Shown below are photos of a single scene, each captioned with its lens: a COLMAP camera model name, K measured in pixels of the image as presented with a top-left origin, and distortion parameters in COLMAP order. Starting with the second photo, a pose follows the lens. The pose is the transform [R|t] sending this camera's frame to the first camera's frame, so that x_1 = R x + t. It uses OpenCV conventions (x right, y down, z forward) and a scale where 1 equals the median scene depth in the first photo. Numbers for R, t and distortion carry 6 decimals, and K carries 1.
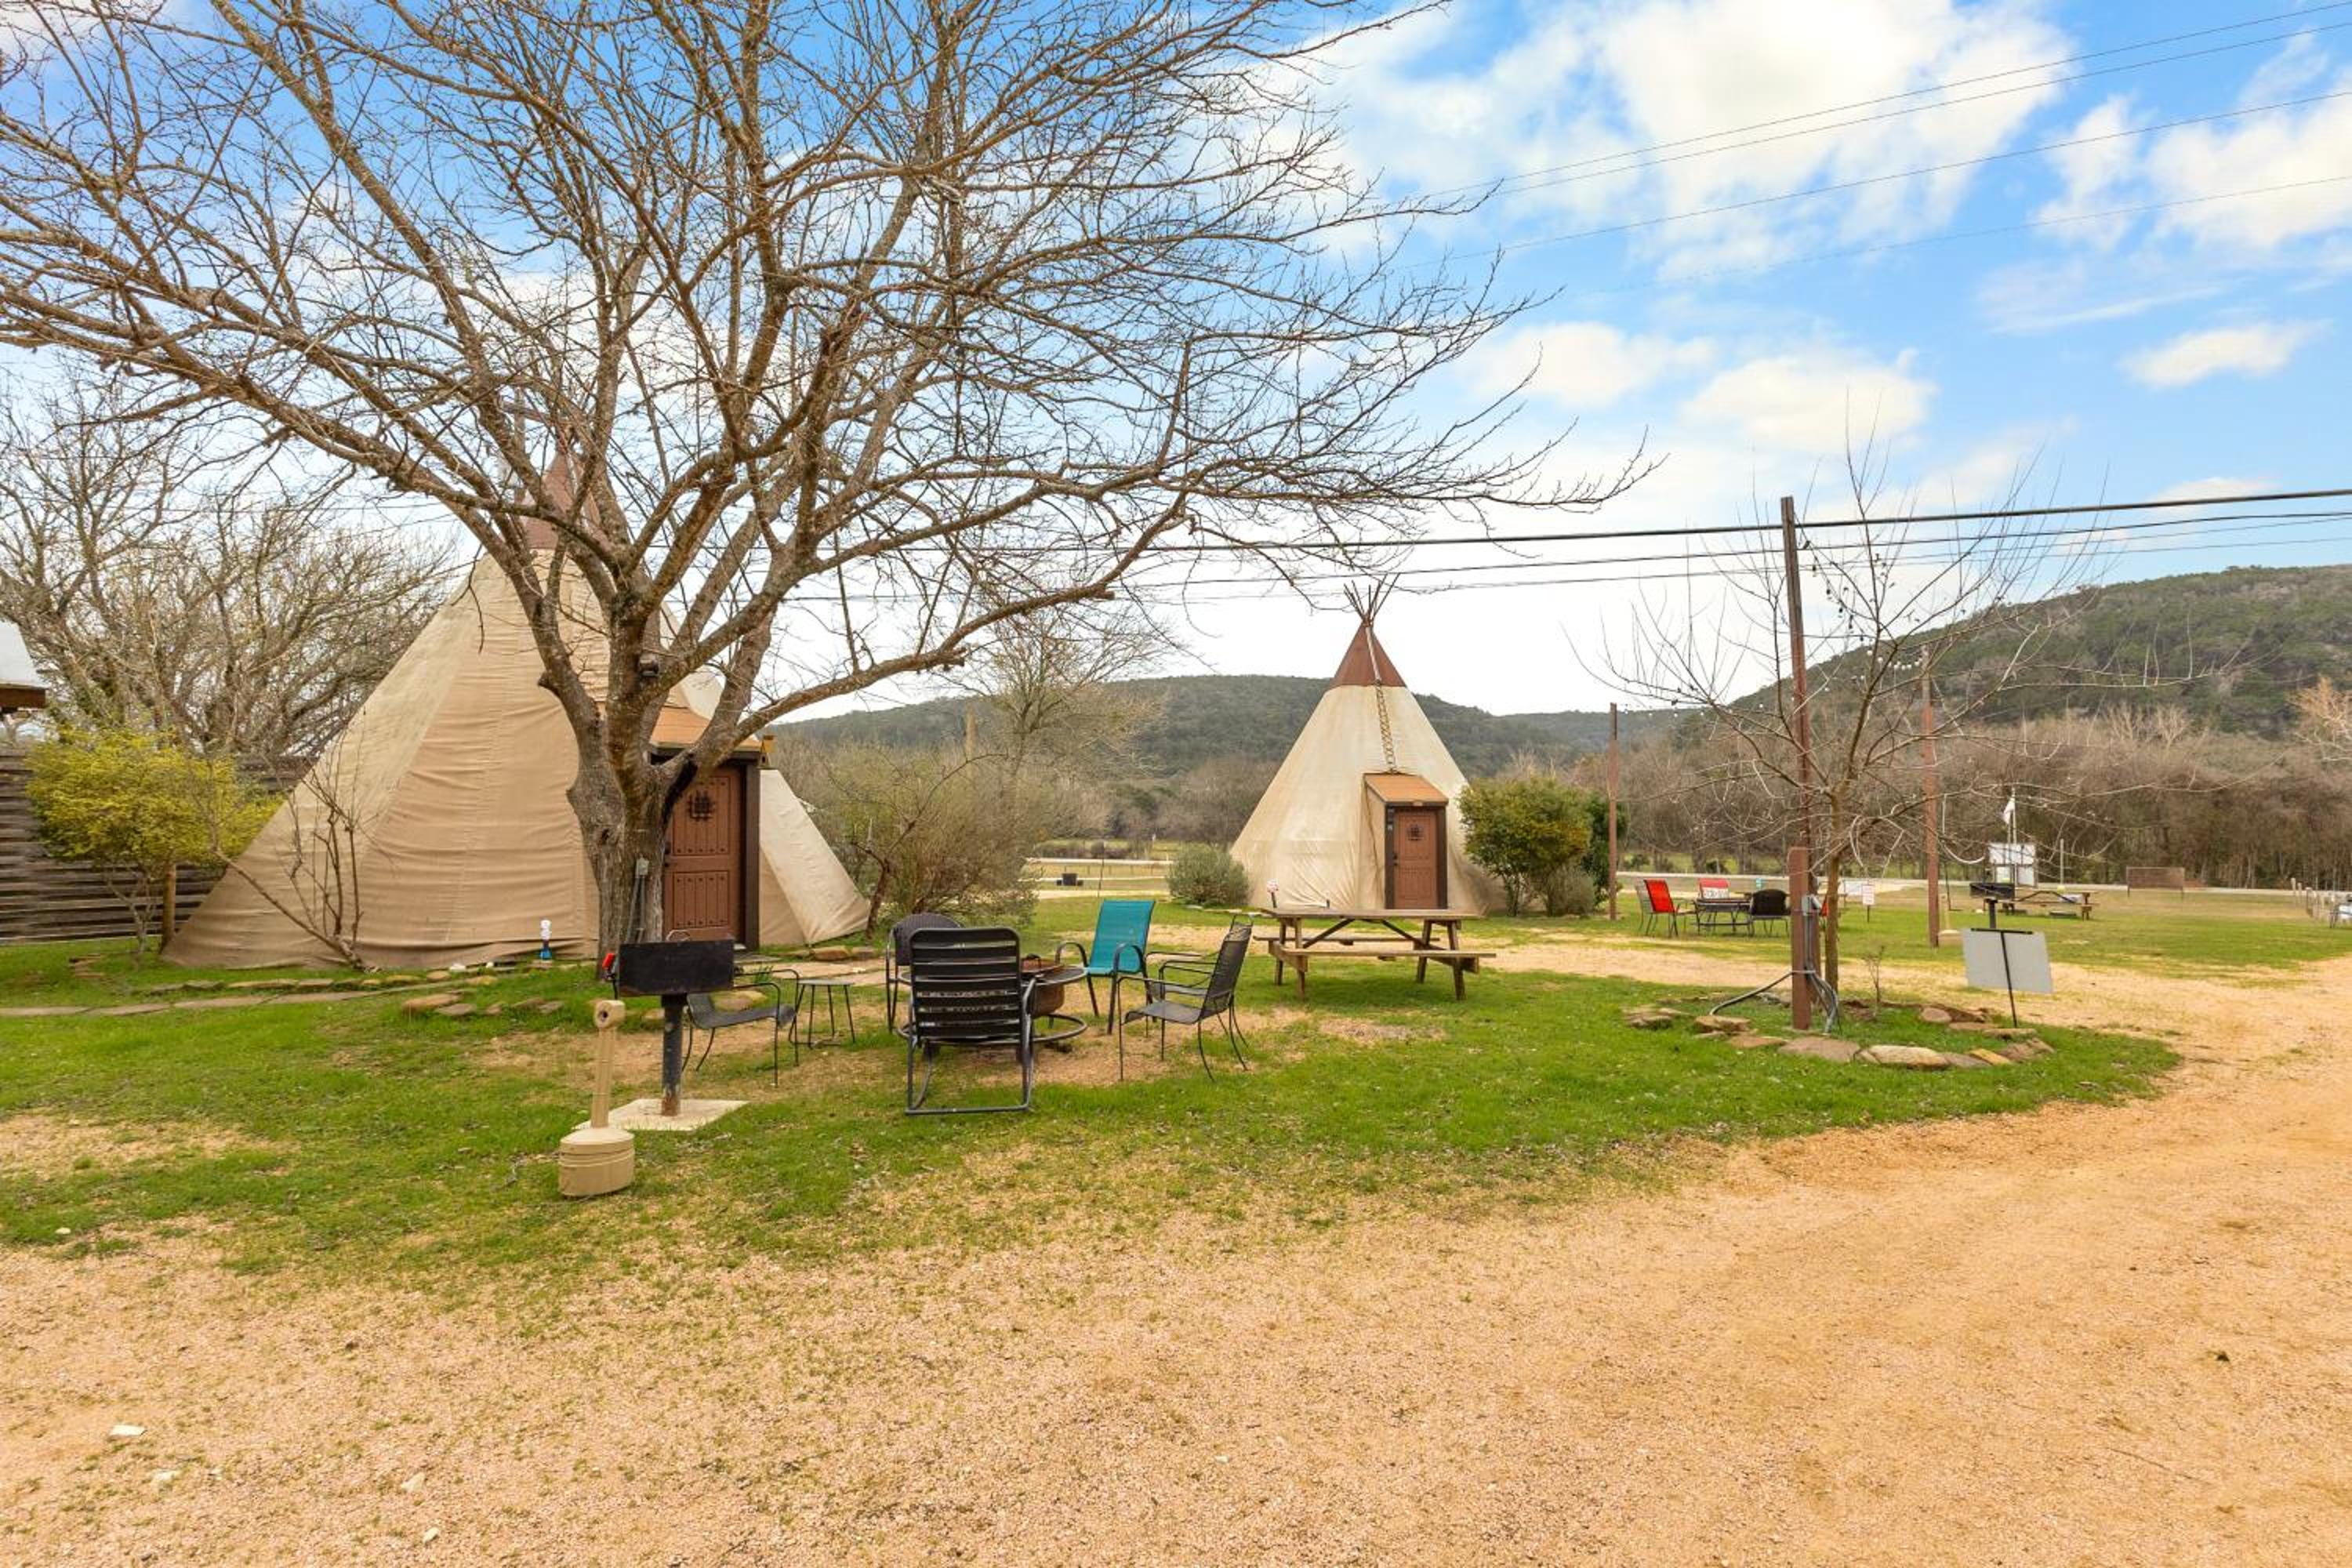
lens RADIAL K [[1048.3, 0, 1176.0], [0, 1048.3, 799.1], [0, 0, 1]] dist [0.000959, 0.000043]
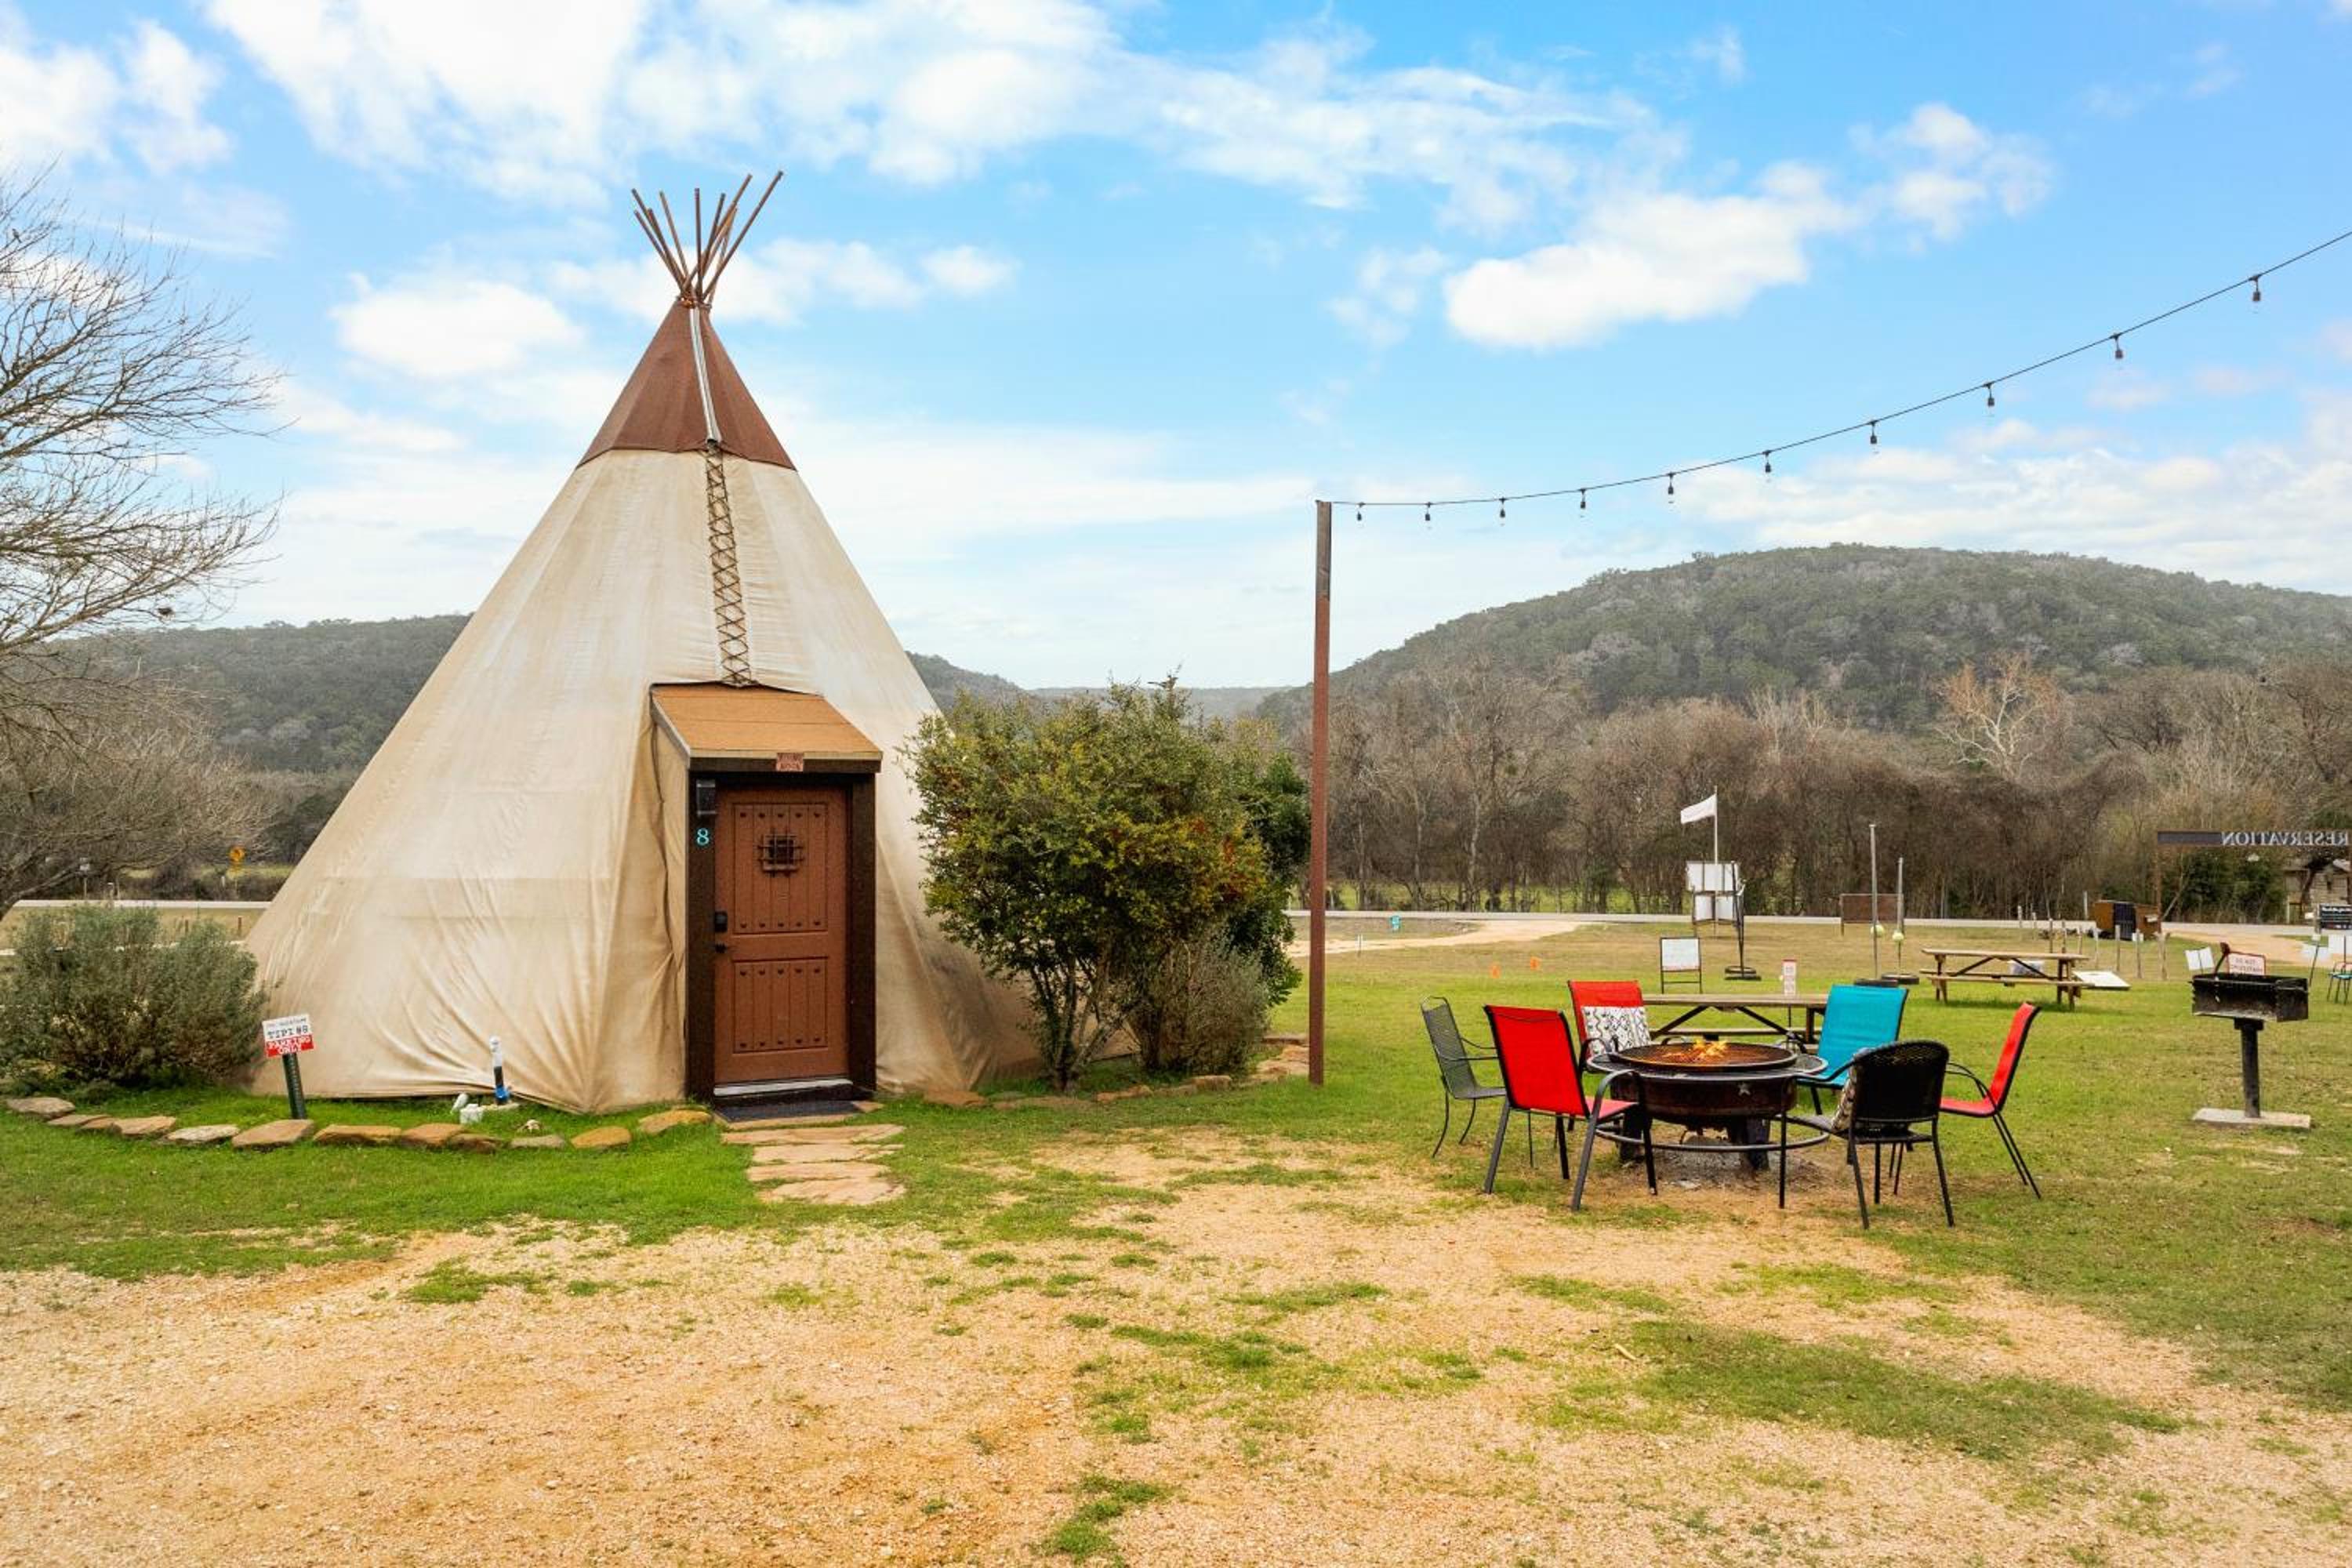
lens RADIAL K [[1048.3, 0, 1179.5], [0, 1048.3, 798.2], [0, 0, 1]] dist [0.000959, 0.000043]
pose [[0.902648, 0.016738, 0.430055, 0.181694], [-0.009151, 0.999764, -0.019705, 0.018468], [-0.430283, 0.013852, 0.902588, 0.588035]]
